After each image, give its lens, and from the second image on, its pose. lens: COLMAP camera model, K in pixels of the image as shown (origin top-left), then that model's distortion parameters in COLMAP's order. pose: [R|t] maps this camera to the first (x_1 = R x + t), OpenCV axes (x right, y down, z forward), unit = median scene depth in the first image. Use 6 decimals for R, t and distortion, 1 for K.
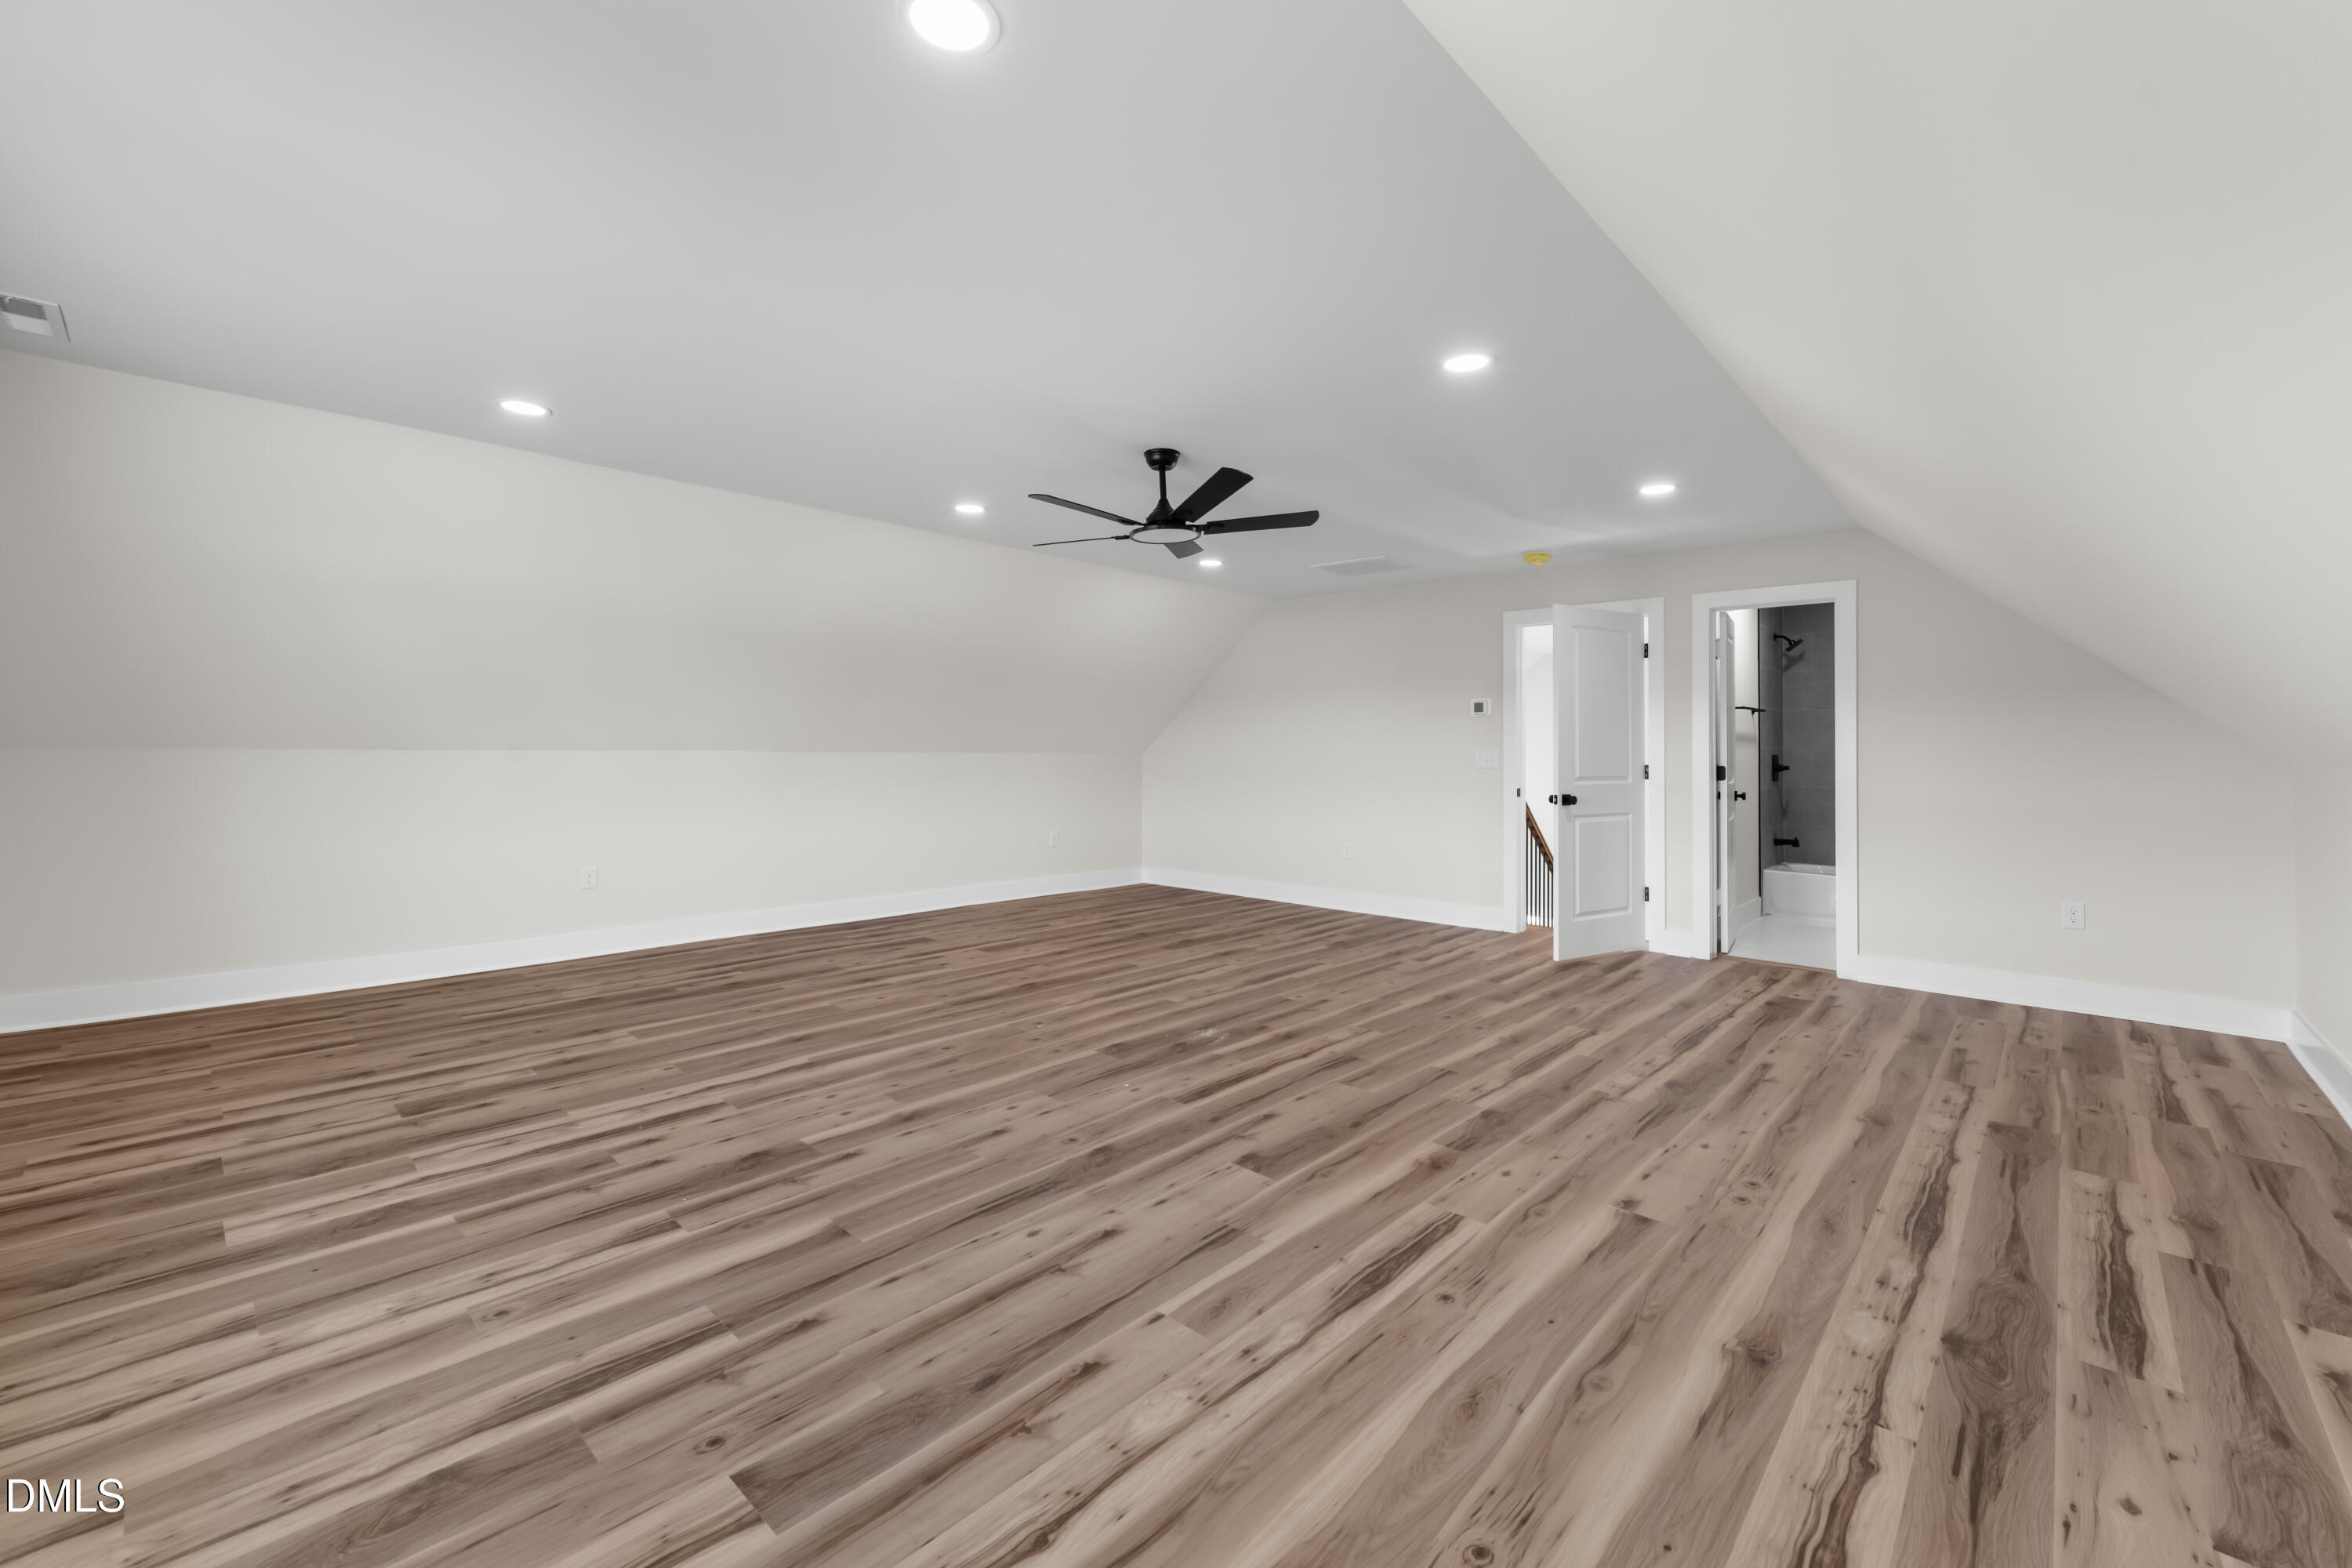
lens RADIAL K [[947.2, 0, 1178.9], [0, 947.2, 758.2], [0, 0, 1]] dist [0.000235, -0.000035]
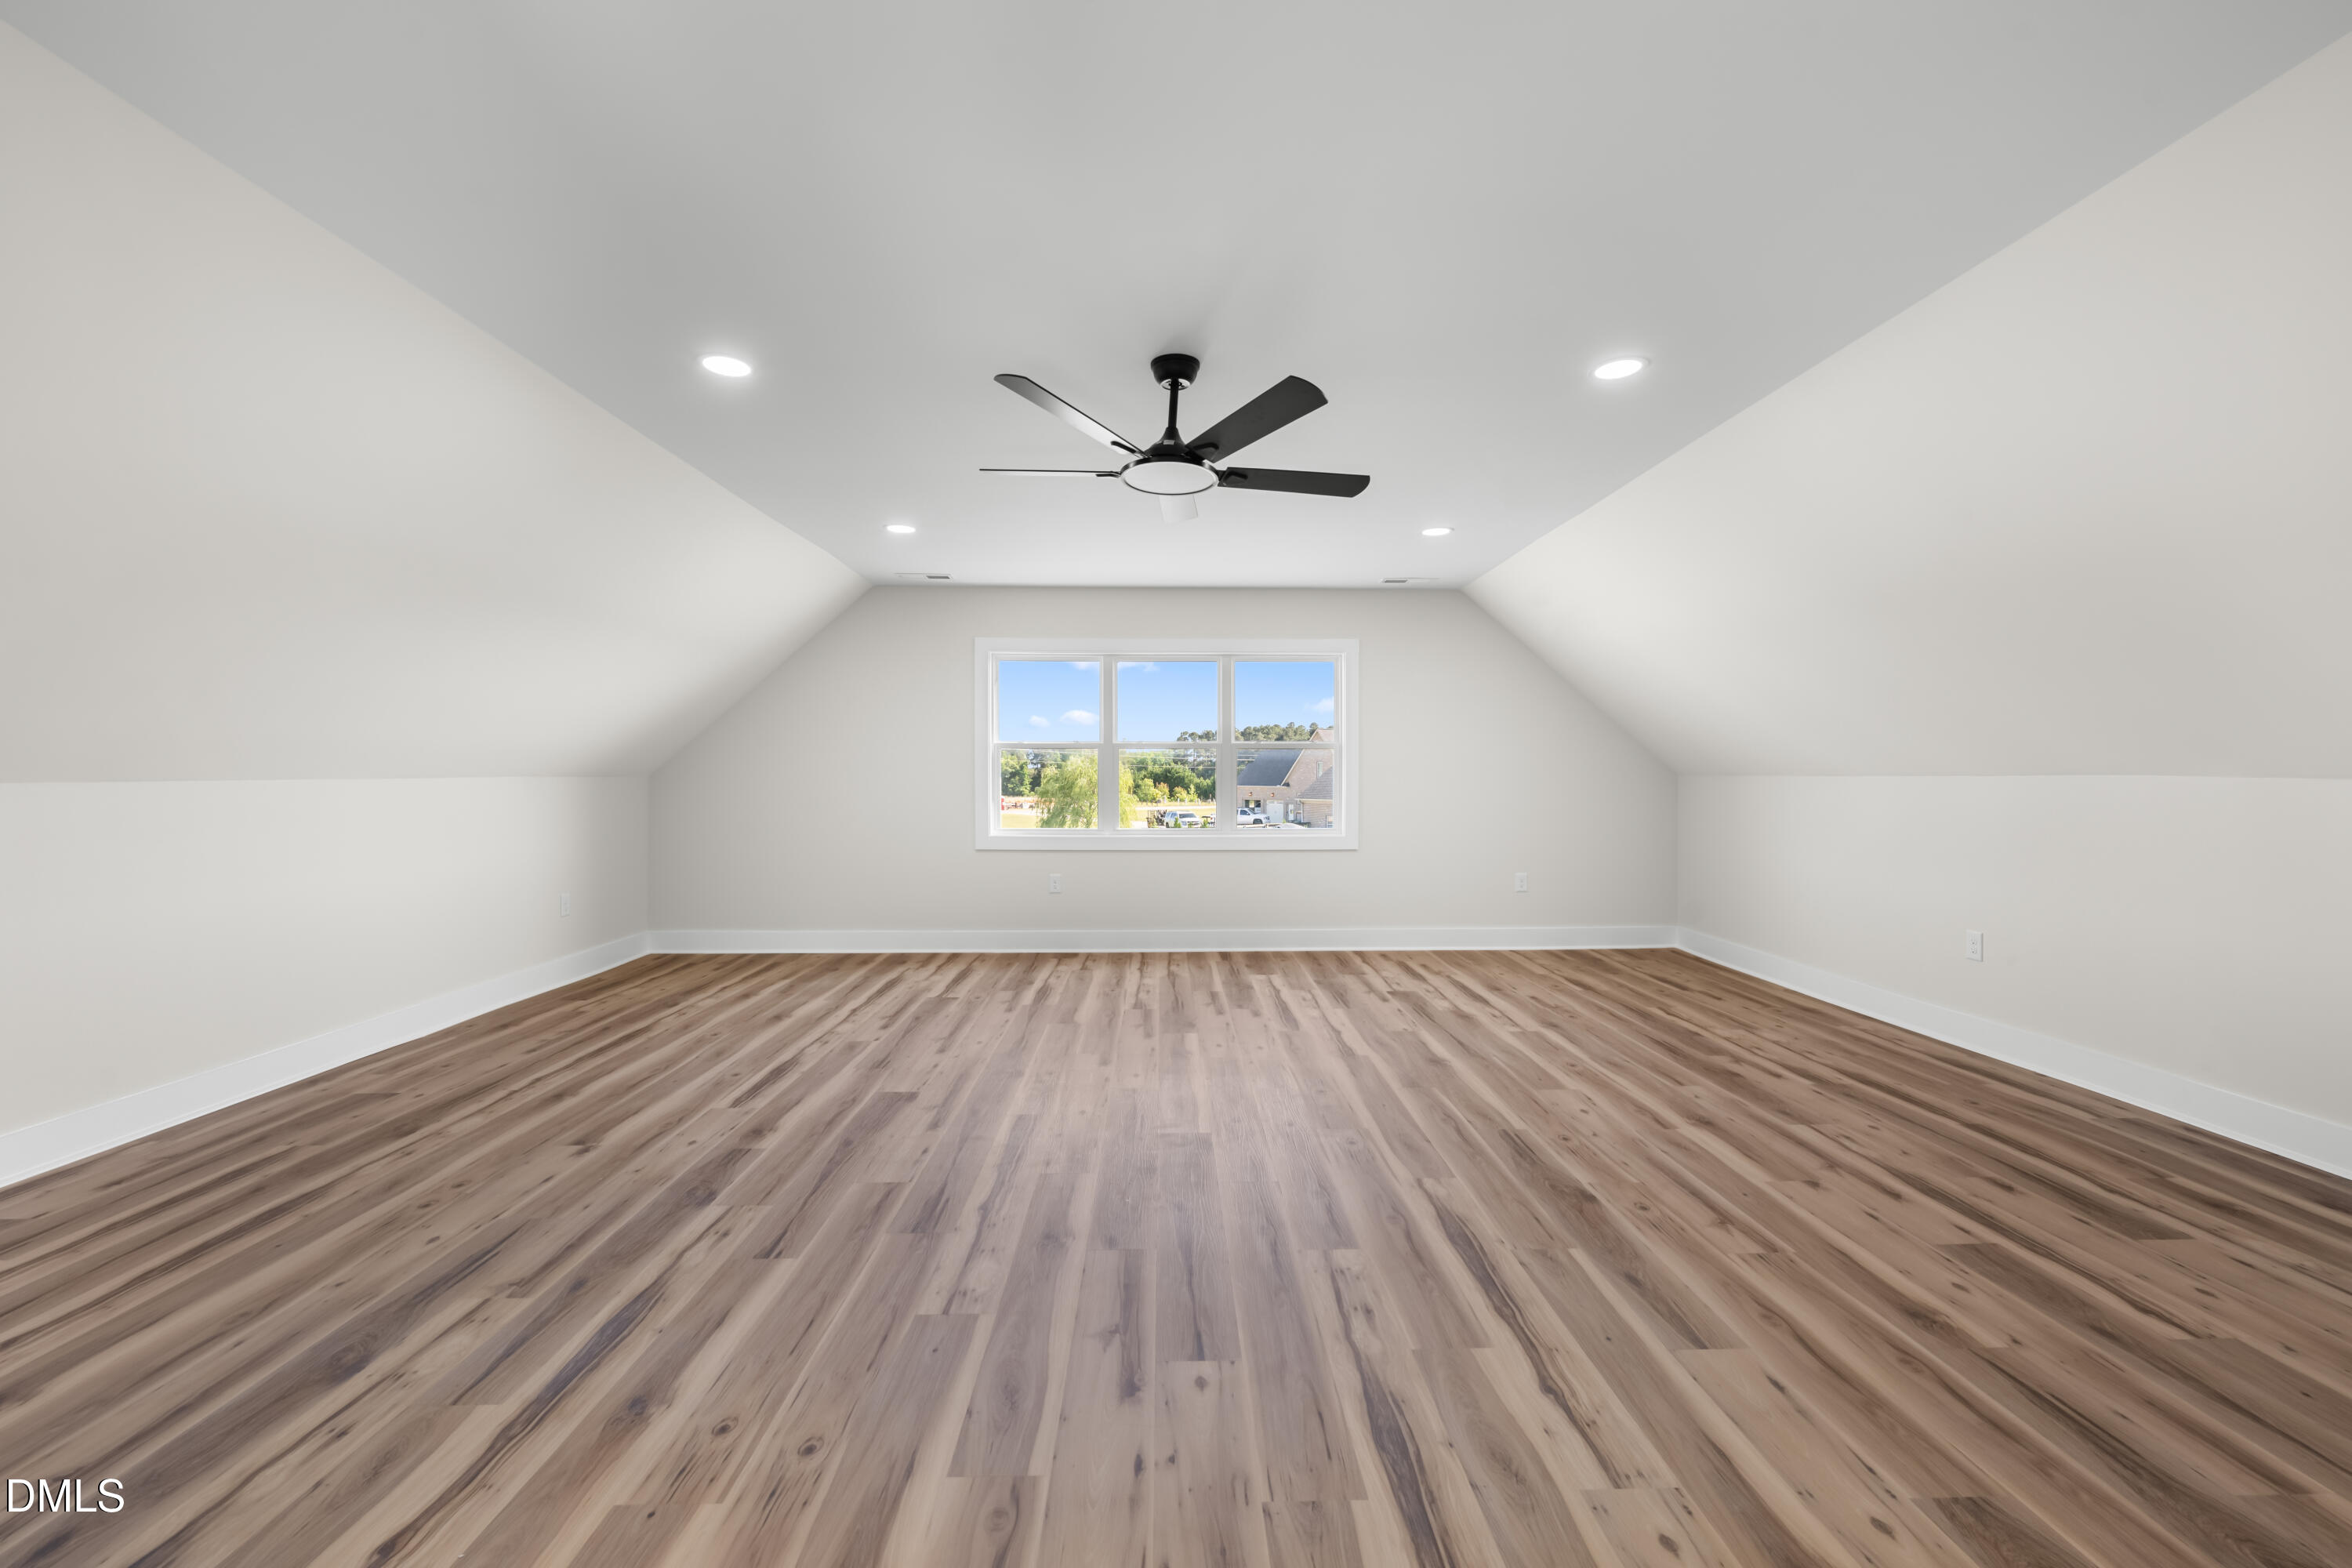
lens RADIAL K [[941.0, 0, 1175.6], [0, 941.0, 775.3], [0, 0, 1]] dist [0.001349, -0.000151]
pose [[-0.720477, -0.003917, -0.693468, 0.693416], [-0.007783, 0.999967, 0.002438, -0.010227], [0.693435, 0.007154, -0.720483, 2.153676]]
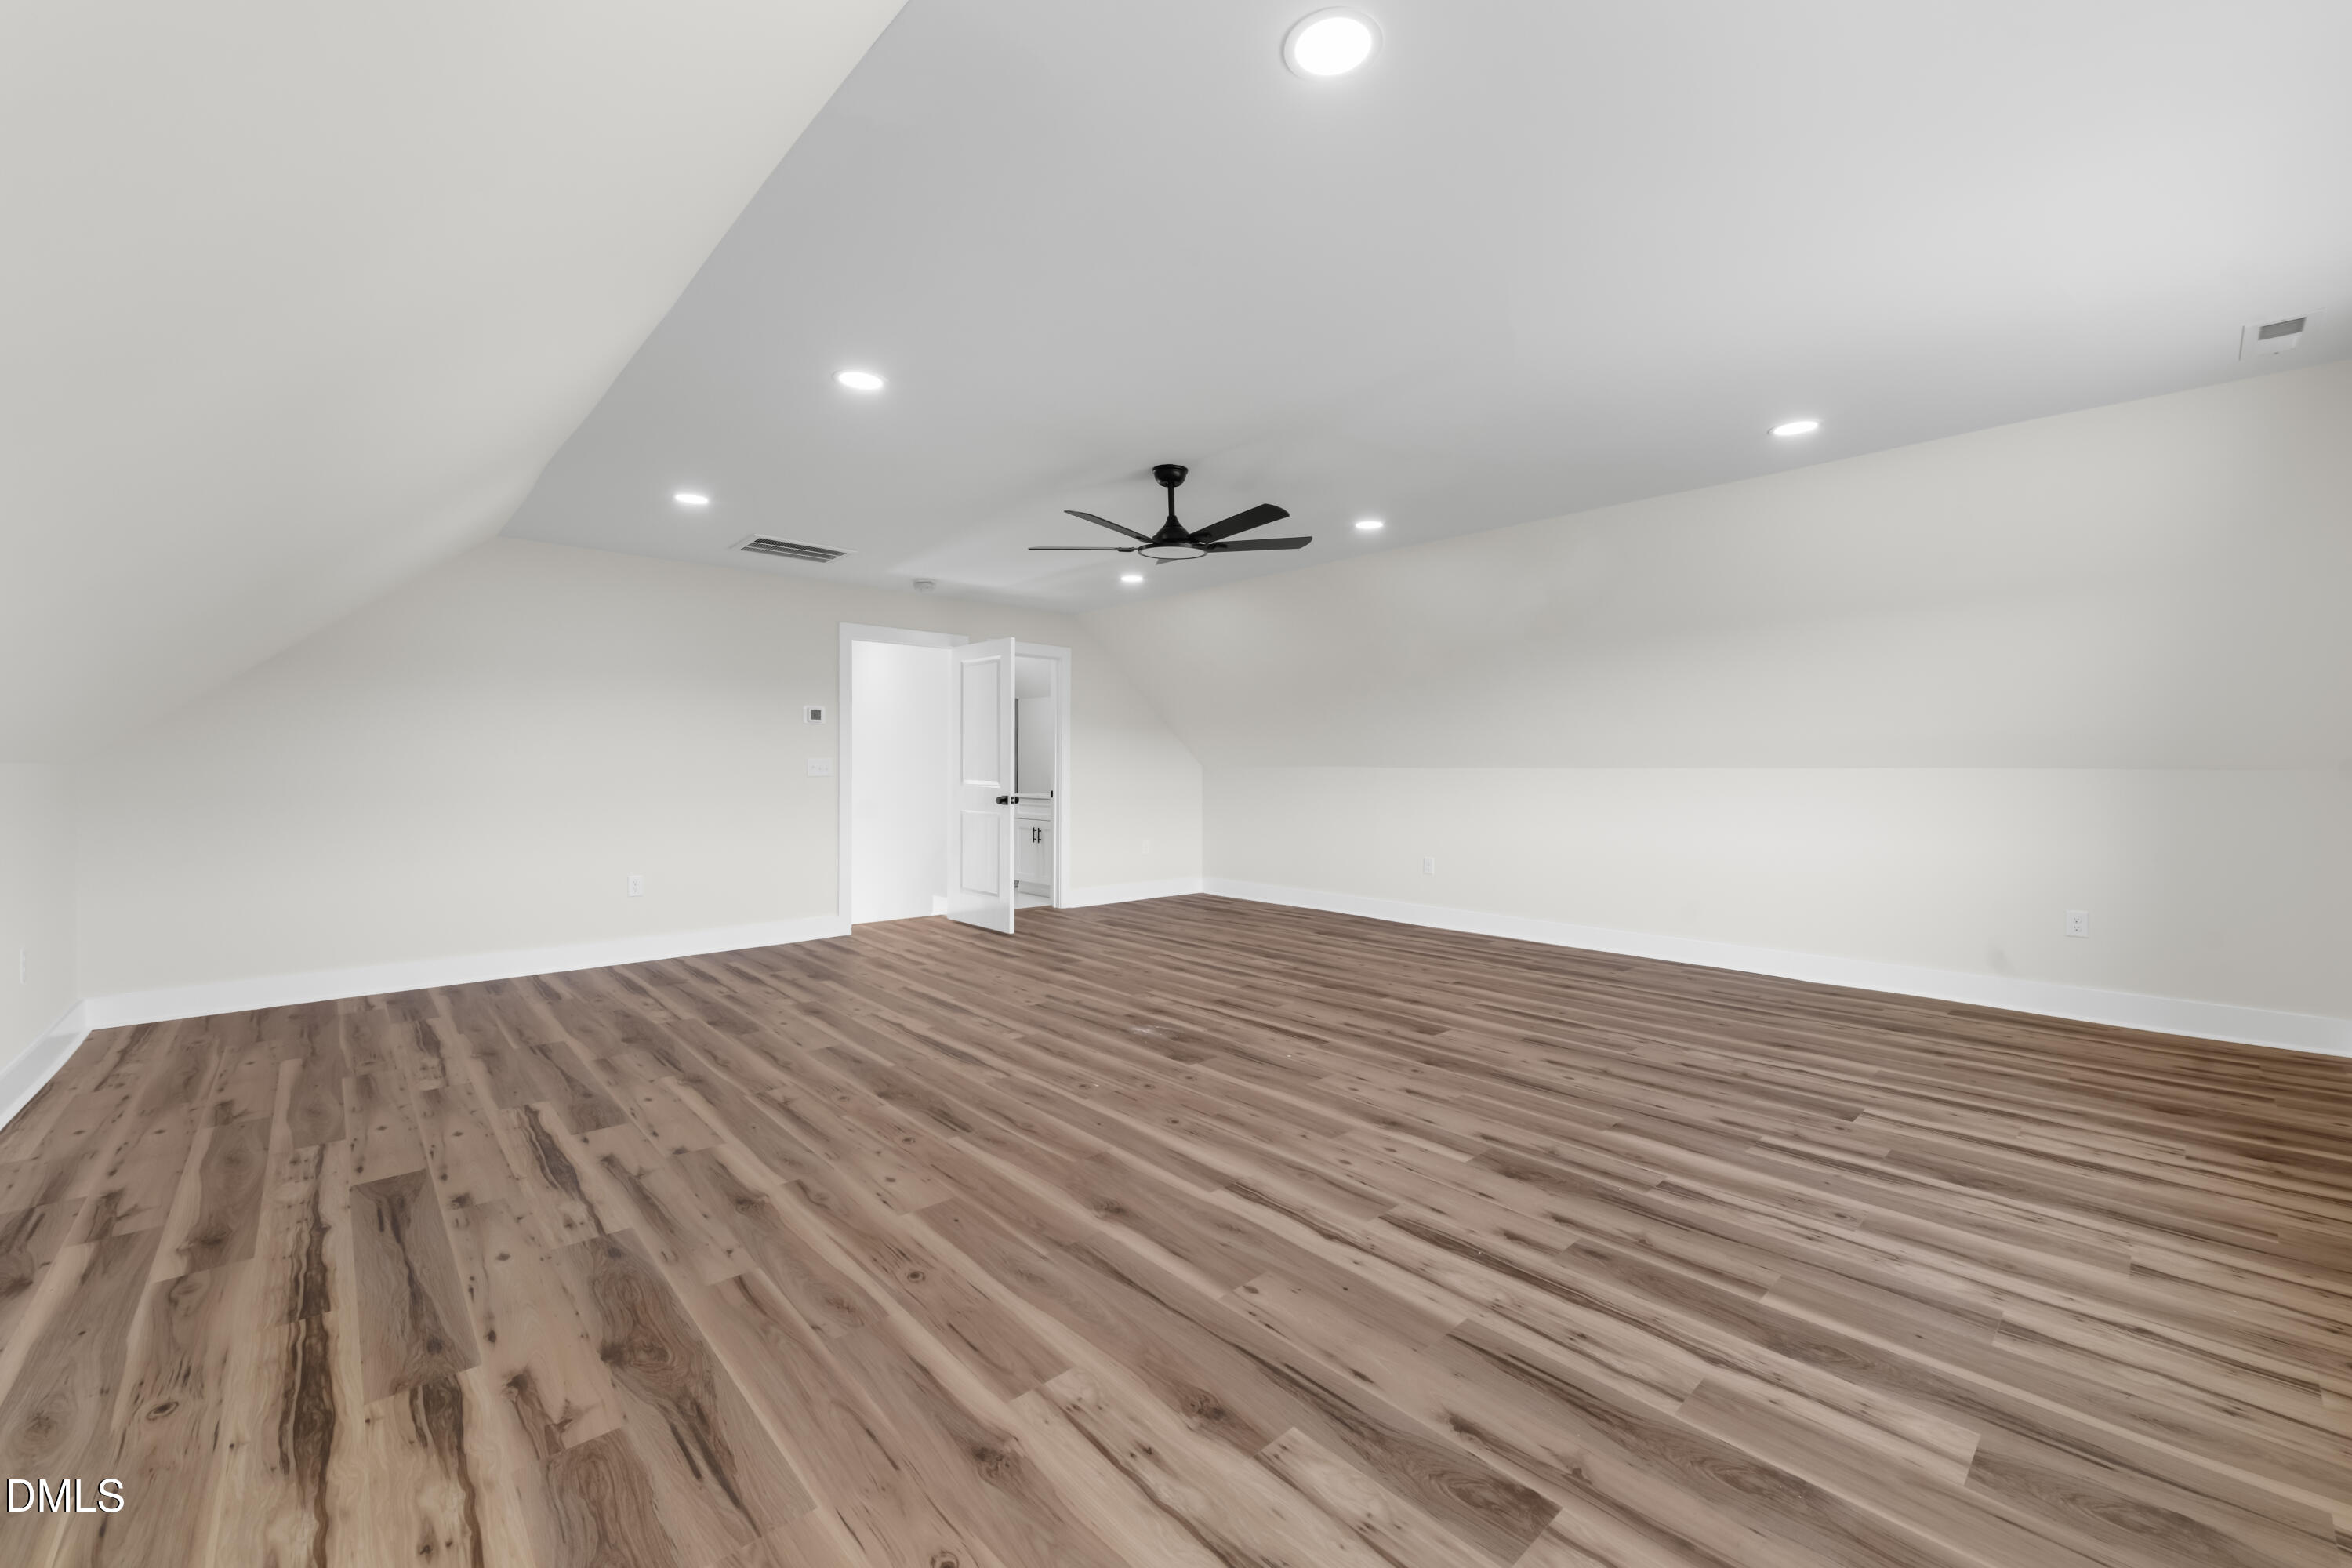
lens RADIAL K [[941.0, 0, 1175.6], [0, 941.0, 775.3], [0, 0, 1]] dist [0.001349, -0.000151]
pose [[0.083399, -0.018774, 0.996339, -1.454997], [0.004231, 0.999820, 0.018486, -0.016298], [-0.996507, 0.002674, 0.083464, 1.276539]]
